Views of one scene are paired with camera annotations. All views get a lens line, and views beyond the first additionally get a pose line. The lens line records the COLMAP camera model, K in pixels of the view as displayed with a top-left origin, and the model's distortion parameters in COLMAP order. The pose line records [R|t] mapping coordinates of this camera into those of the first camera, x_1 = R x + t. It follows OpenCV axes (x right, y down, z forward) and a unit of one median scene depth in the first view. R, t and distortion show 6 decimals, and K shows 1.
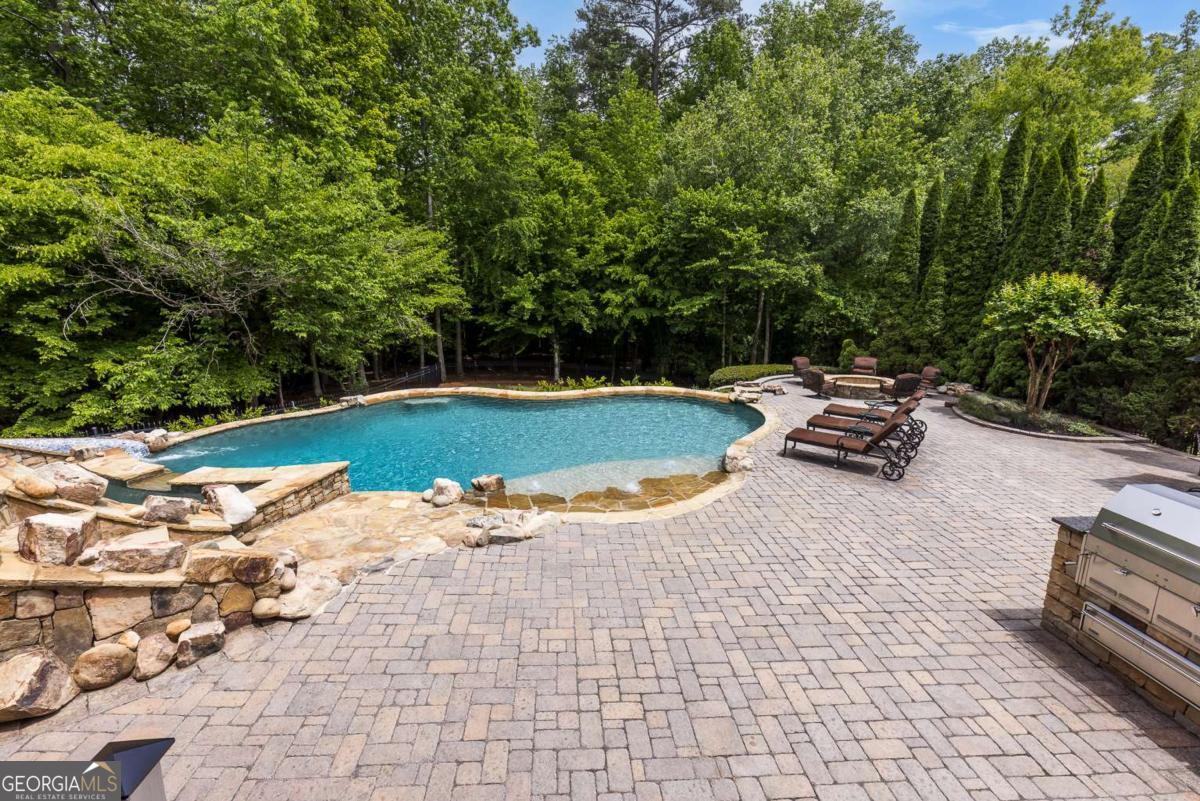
lens RADIAL K [[536.4, 0, 598.5], [0, 536.4, 400.7], [0, 0, 1]] dist [0.003481, 0.000354]
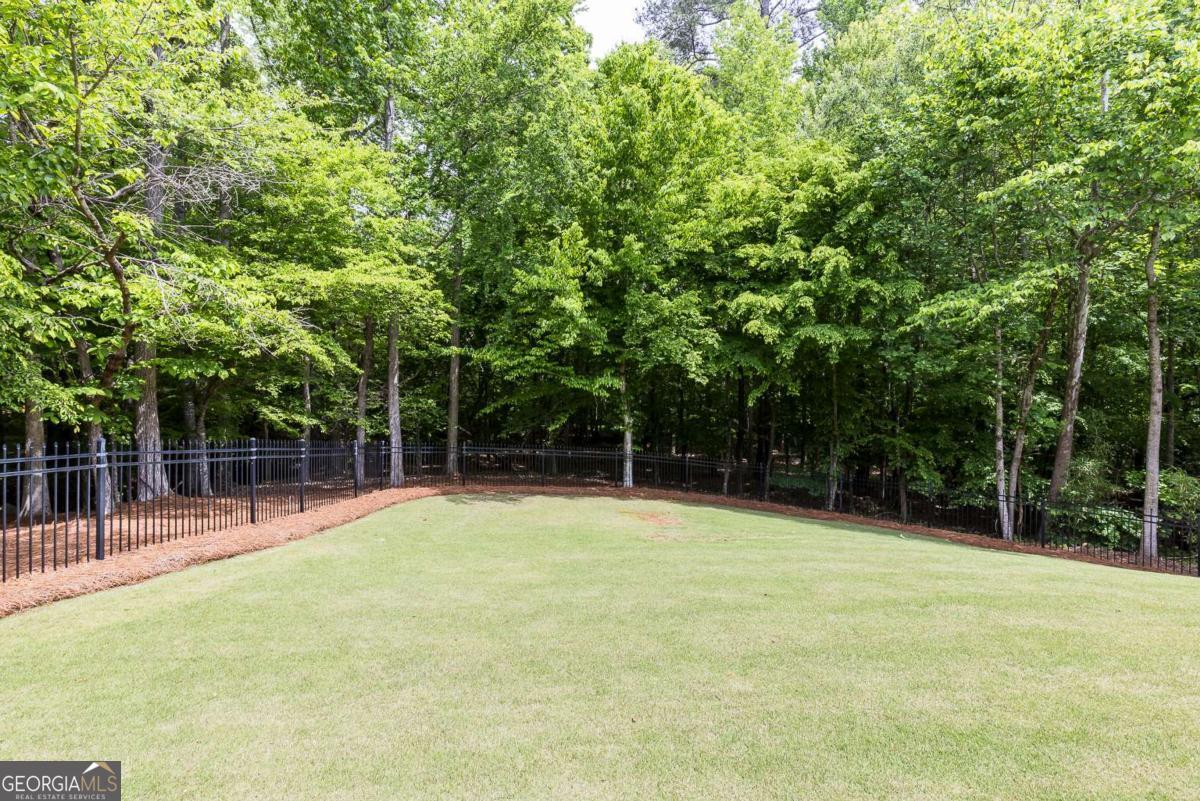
lens RADIAL K [[536.4, 0, 599.0], [0, 536.4, 401.6], [0, 0, 1]] dist [0.003481, 0.000354]
pose [[0.995641, -0.004399, -0.093169, -0.083134], [-0.014787, 0.978810, -0.204234, -0.018685], [0.092093, 0.204722, 0.974478, 0.706740]]
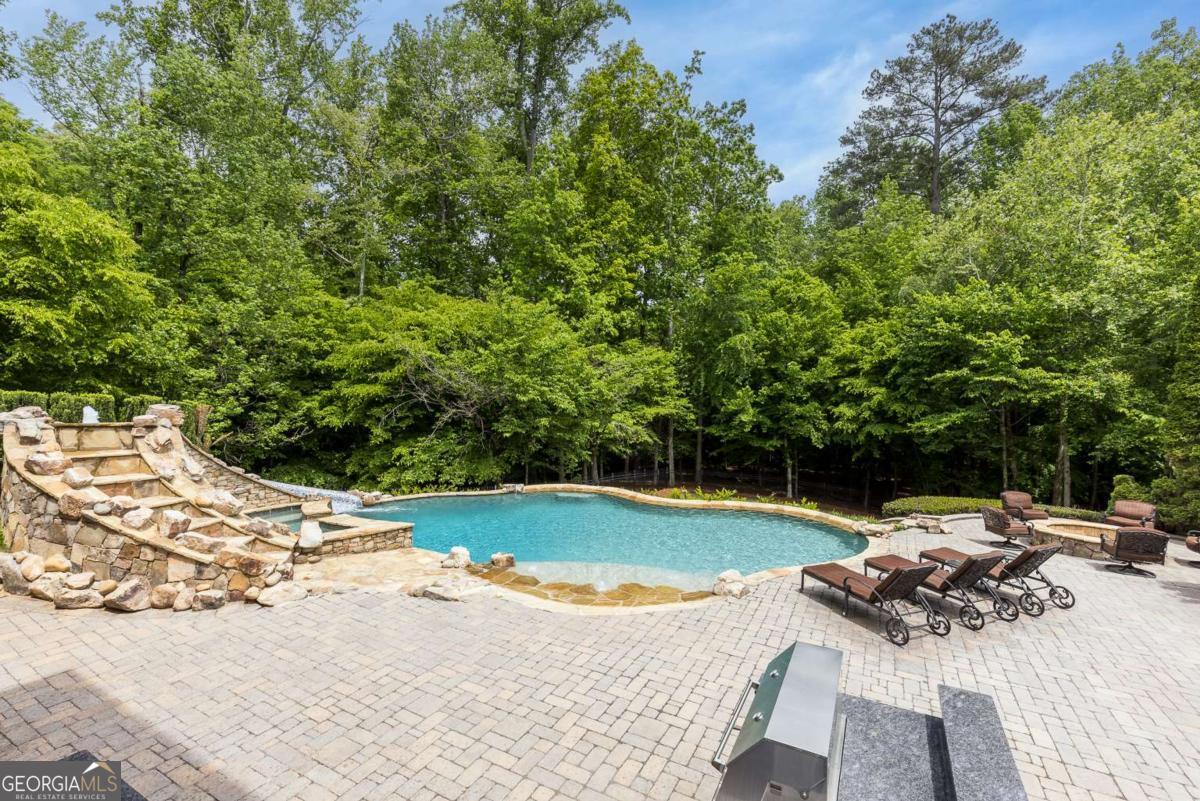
lens RADIAL K [[536.4, 0, 596.6], [0, 536.4, 399.6], [0, 0, 1]] dist [0.003481, 0.000354]
pose [[0.842421, 0.007112, -0.538773, 0.206765], [-0.118648, 0.977818, -0.172610, -0.004599], [0.525594, 0.209335, 0.824579, 0.017228]]
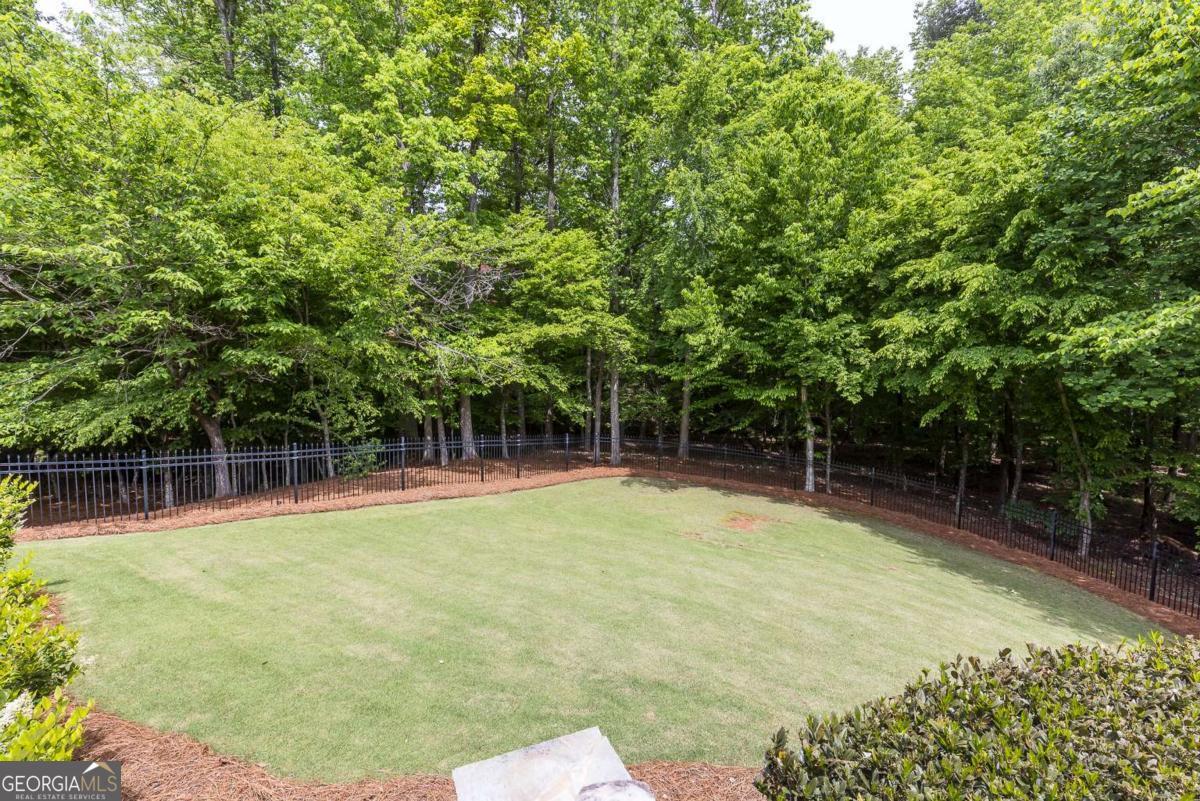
lens RADIAL K [[536.4, 0, 596.5], [0, 536.4, 398.7], [0, 0, 1]] dist [0.003481, 0.000354]
pose [[0.734359, 0.045261, -0.677250, 0.181652], [-0.150848, 0.983705, -0.097826, -0.063670], [0.661786, 0.174002, 0.729220, 0.654600]]
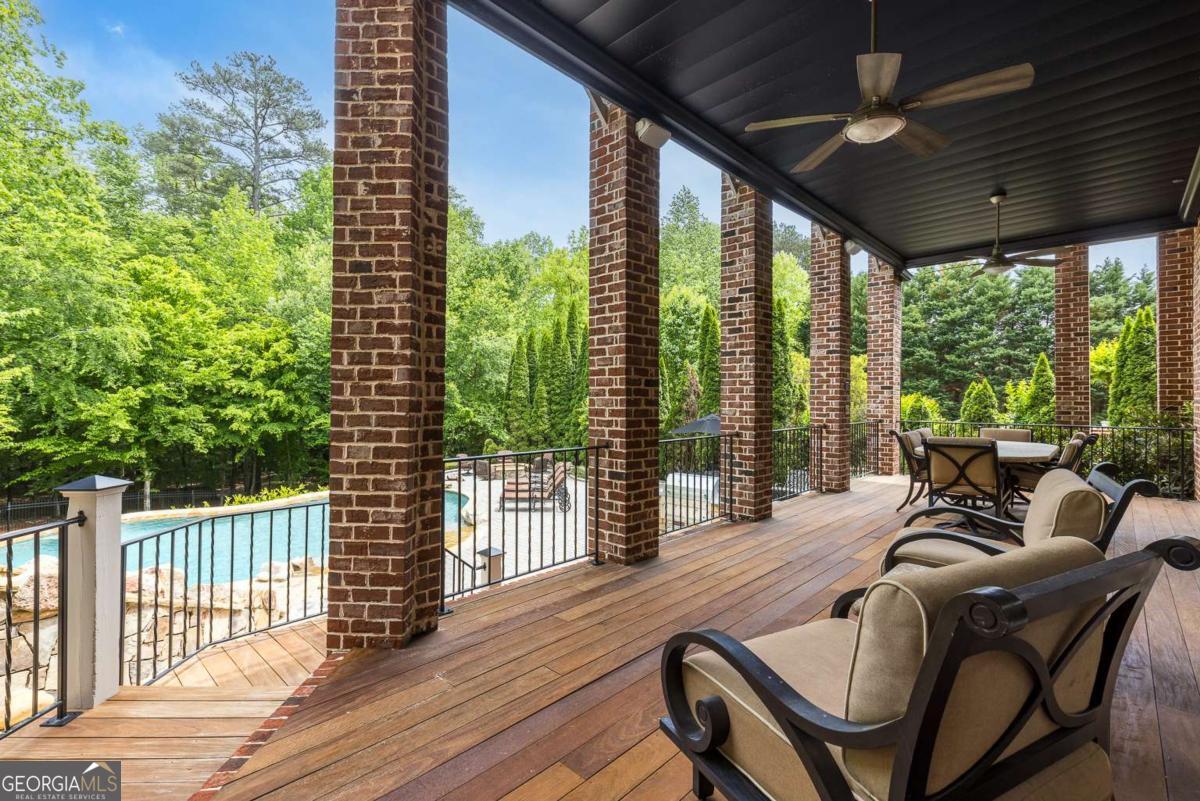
lens RADIAL K [[536.4, 0, 605.4], [0, 536.4, 391.9], [0, 0, 1]] dist [0.003481, 0.000354]
pose [[0.735481, 0.002873, 0.677539, -0.172988], [0.148634, 0.974948, -0.165480, 0.026555], [-0.661041, 0.222413, 0.716629, -0.128134]]
